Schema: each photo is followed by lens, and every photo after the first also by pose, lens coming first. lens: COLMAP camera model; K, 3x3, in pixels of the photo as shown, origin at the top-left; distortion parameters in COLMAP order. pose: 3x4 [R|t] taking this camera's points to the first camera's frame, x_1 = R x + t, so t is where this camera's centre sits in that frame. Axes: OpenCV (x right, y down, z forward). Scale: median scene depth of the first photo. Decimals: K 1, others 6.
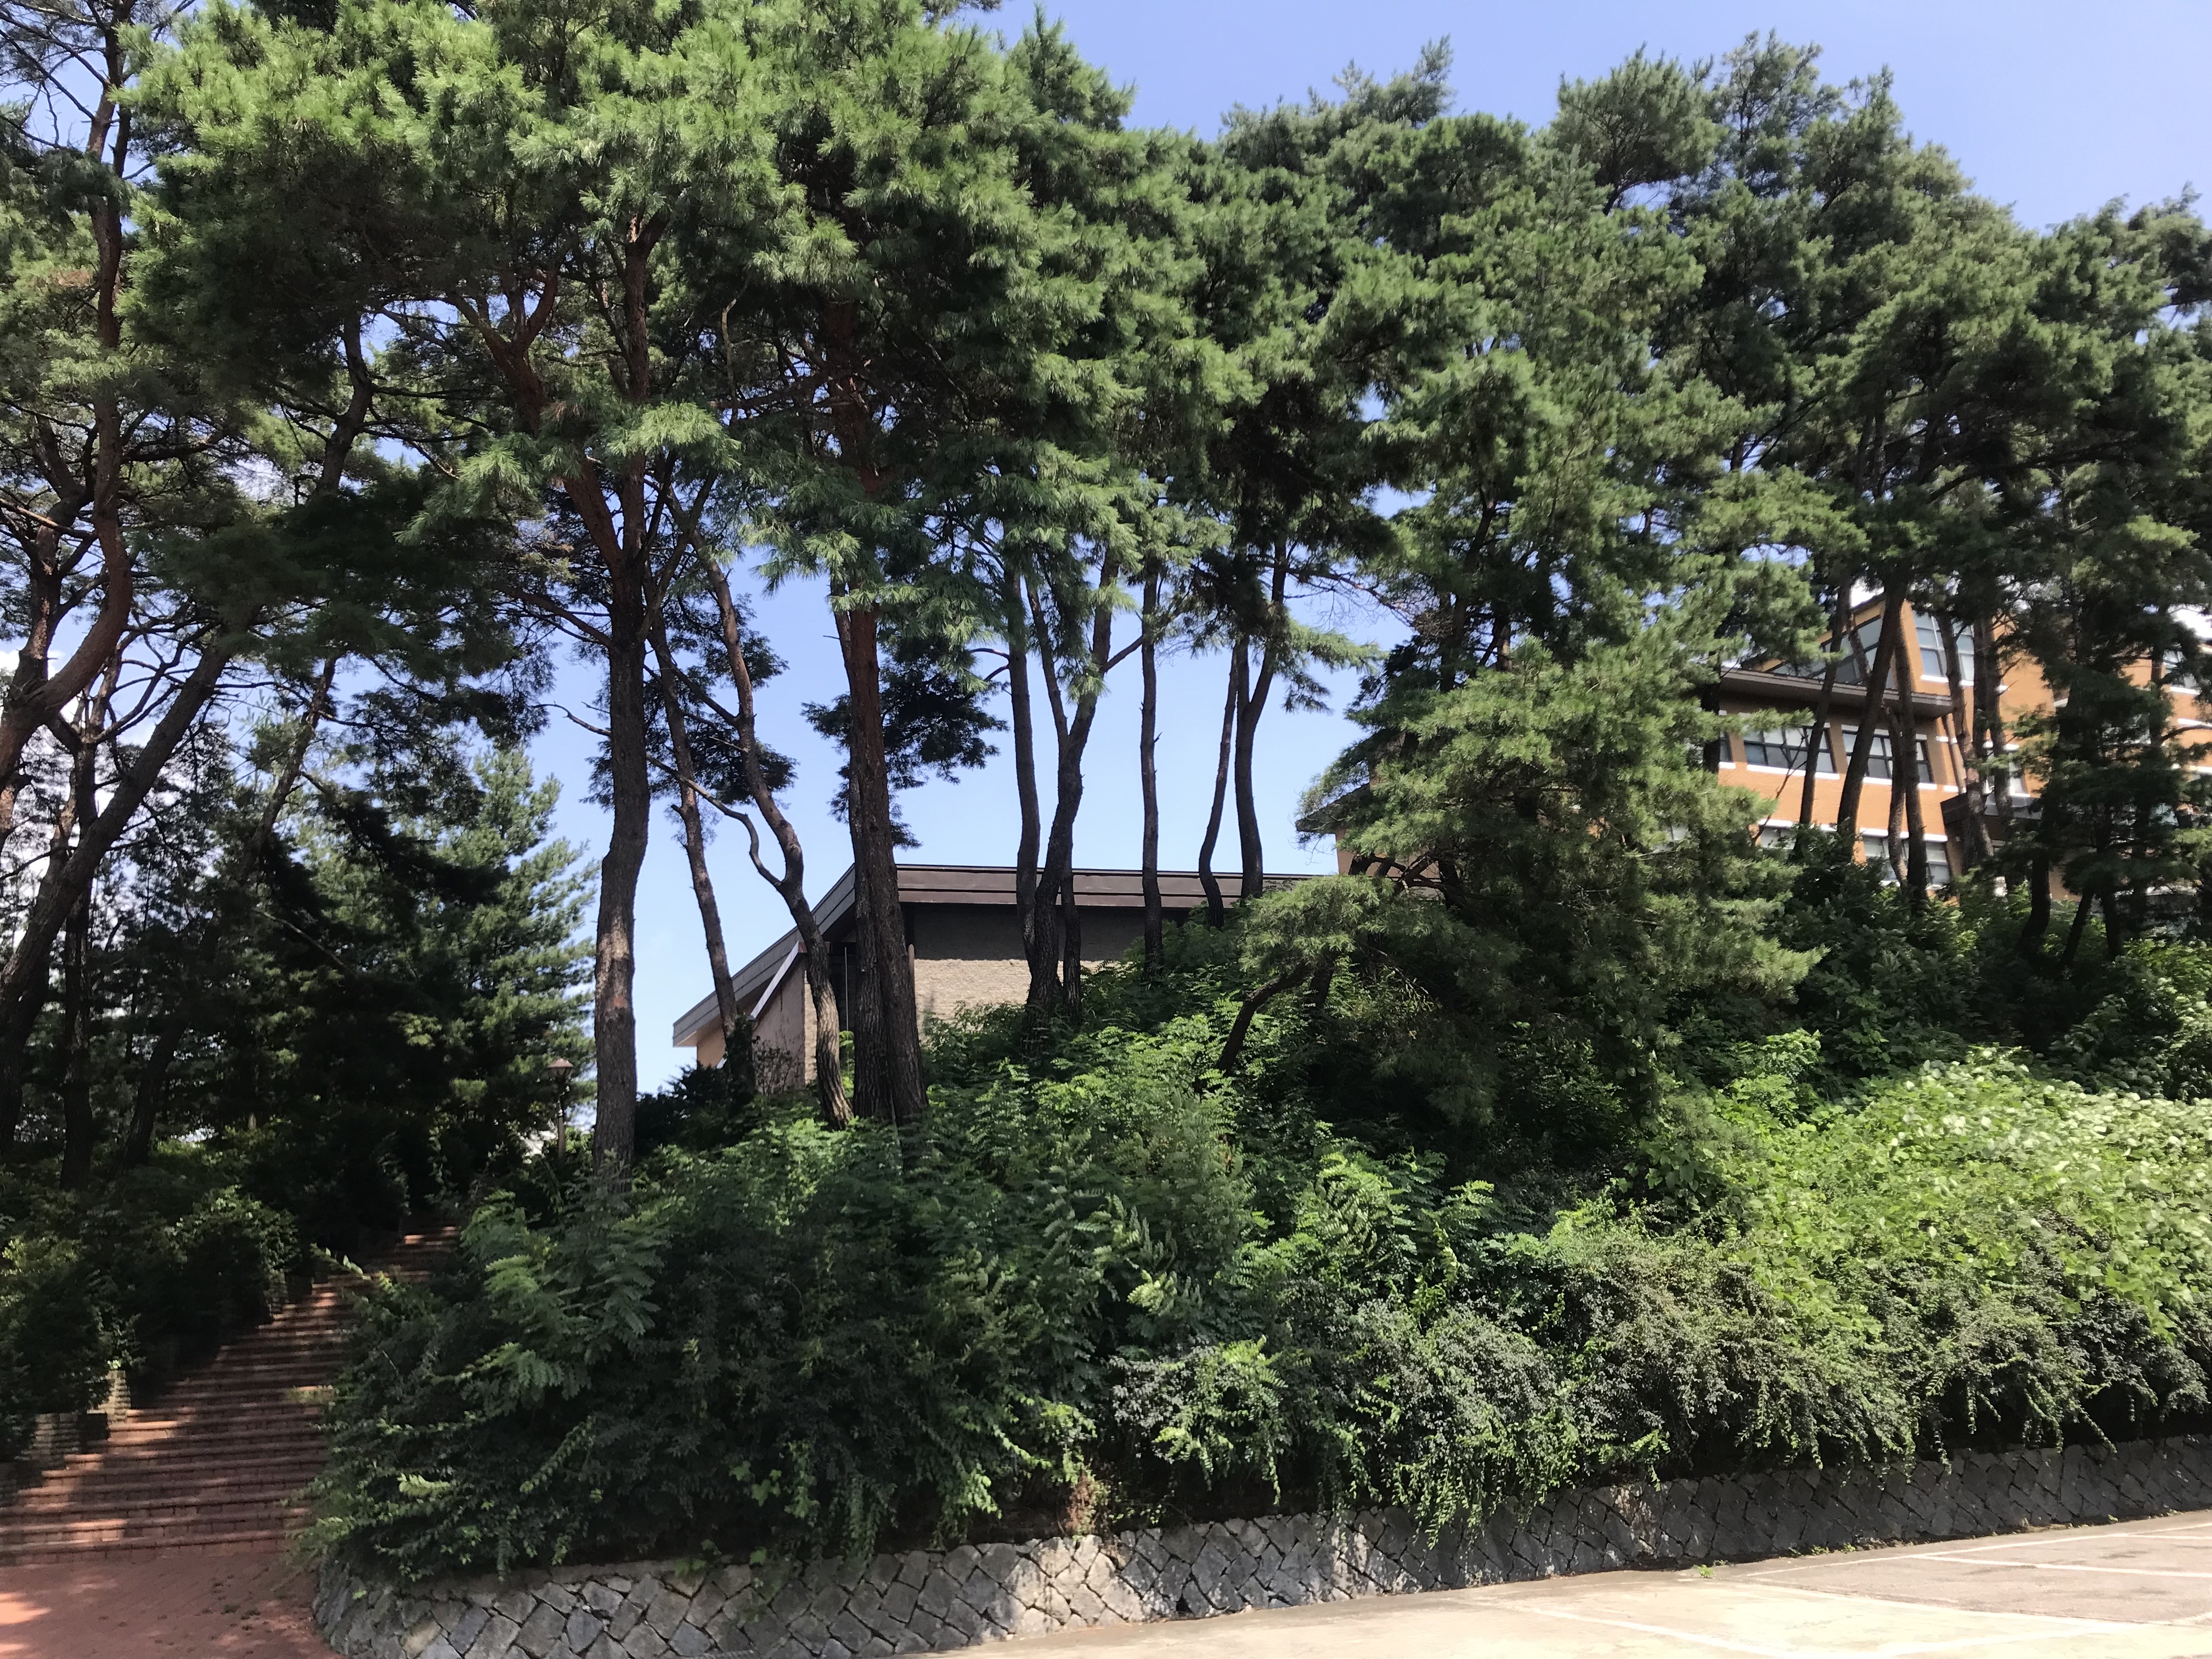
lens RADIAL K [[1815.3, 0, 1094.9], [0, 1815.3, 823.1], [0, 0, 1]] dist [-0.012996, 0.041864]
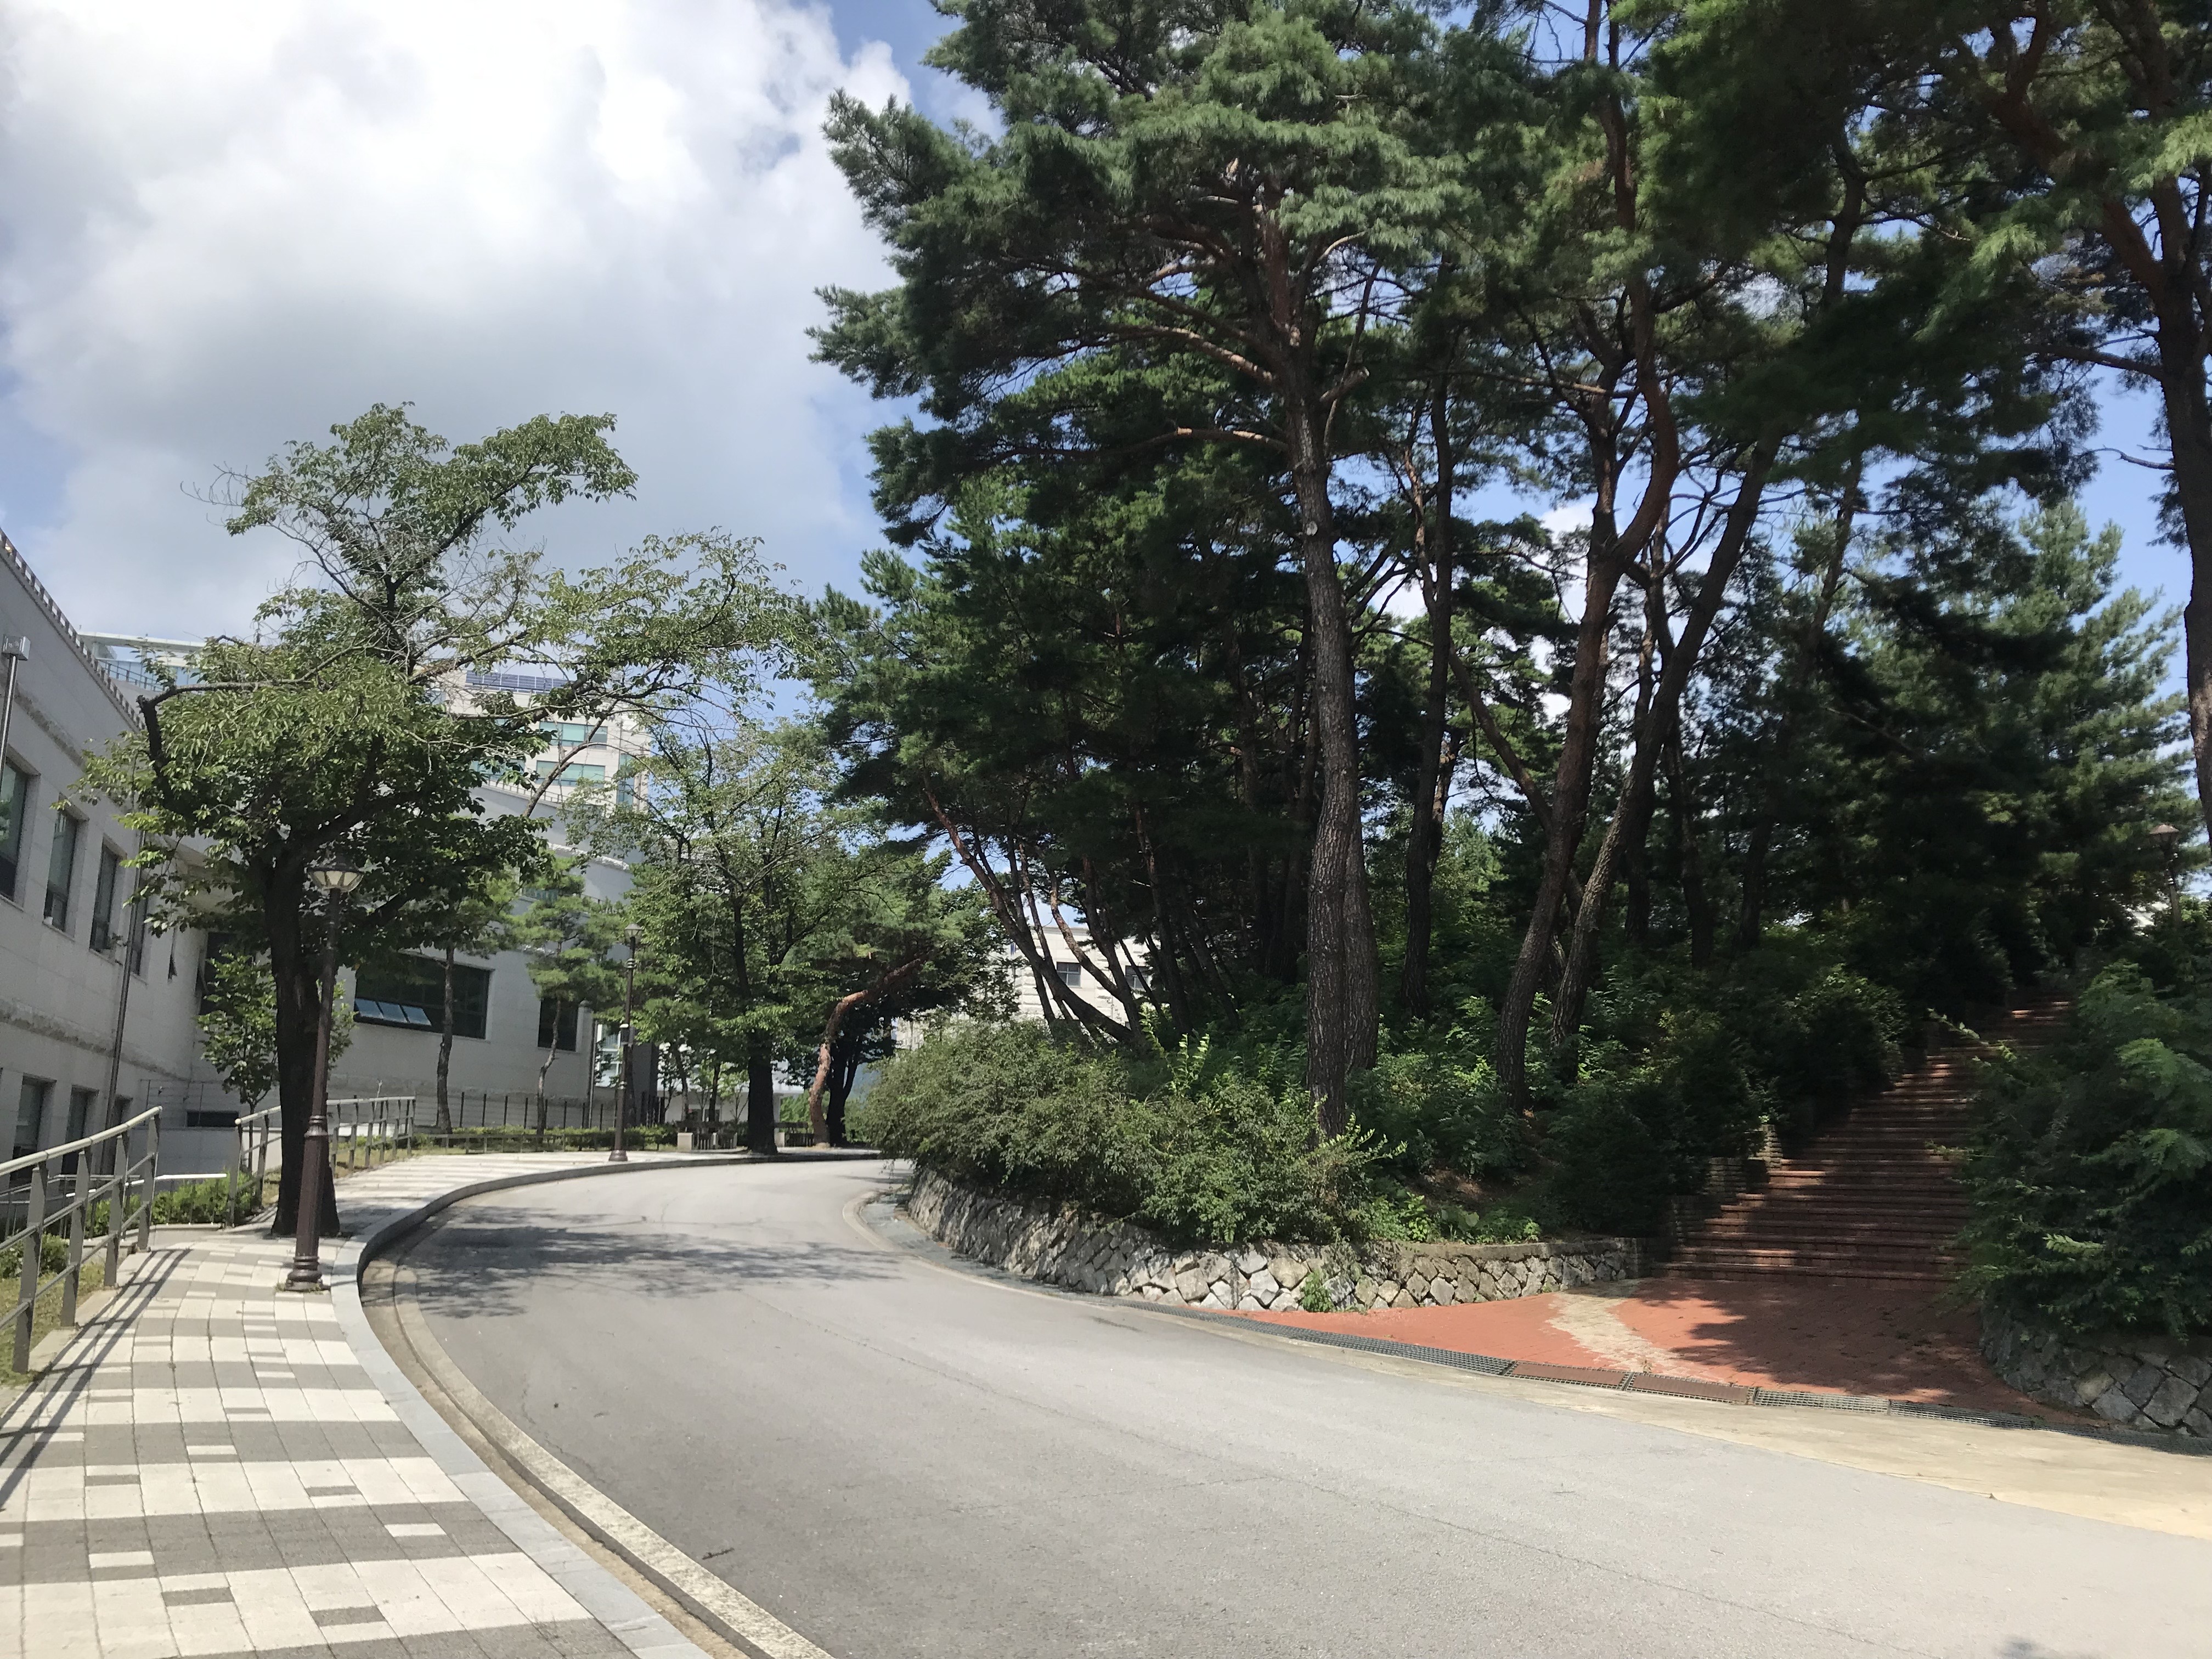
lens RADIAL K [[1815.3, 0, 1094.9], [0, 1815.3, 823.1], [0, 0, 1]] dist [-0.012996, 0.041864]
pose [[0.684109, -0.075496, -0.725462, 0.008027], [0.161646, 0.985588, 0.049865, -0.005997], [0.711242, -0.151381, 0.686454, -0.032074]]
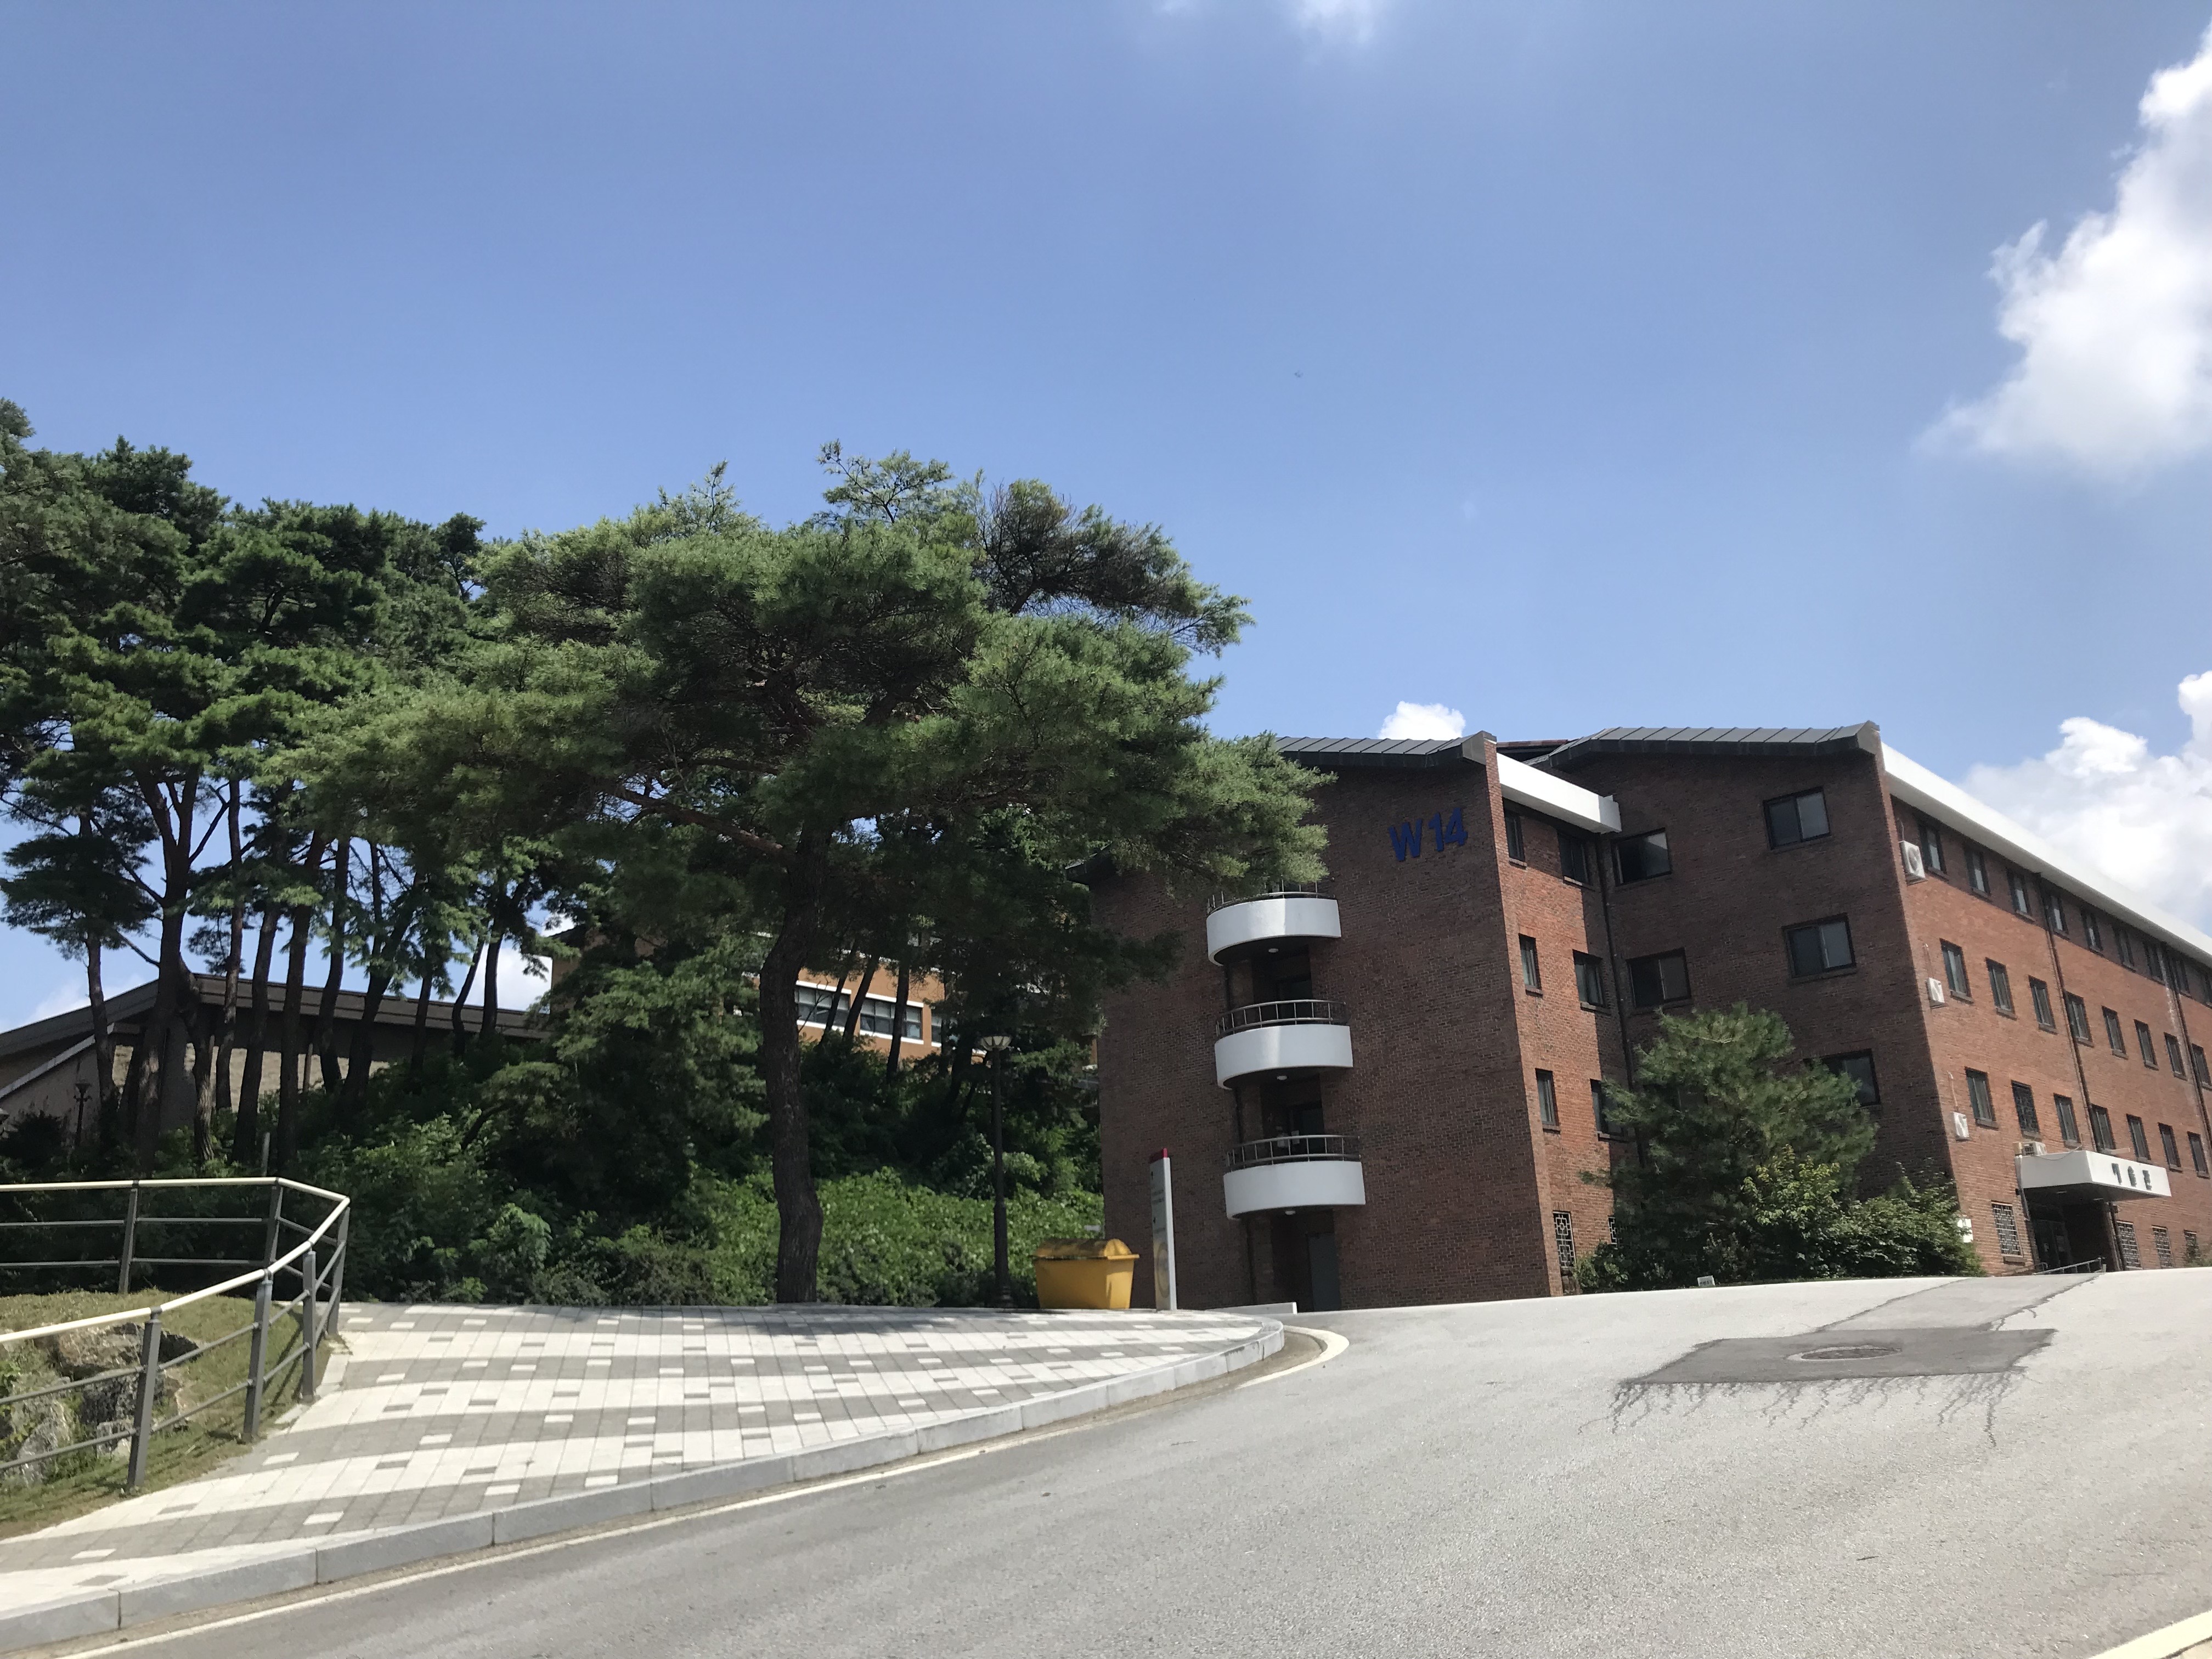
lens RADIAL K [[1837.2, 0, 1148.1], [0, 1837.2, 824.4], [0, 0, 1]] dist [0.038327, -0.000737]
pose [[0.897578, 0.151997, 0.413825, -0.101140], [-0.134880, 0.988353, -0.070469, -0.117575], [-0.419717, 0.007434, 0.907625, -0.771992]]
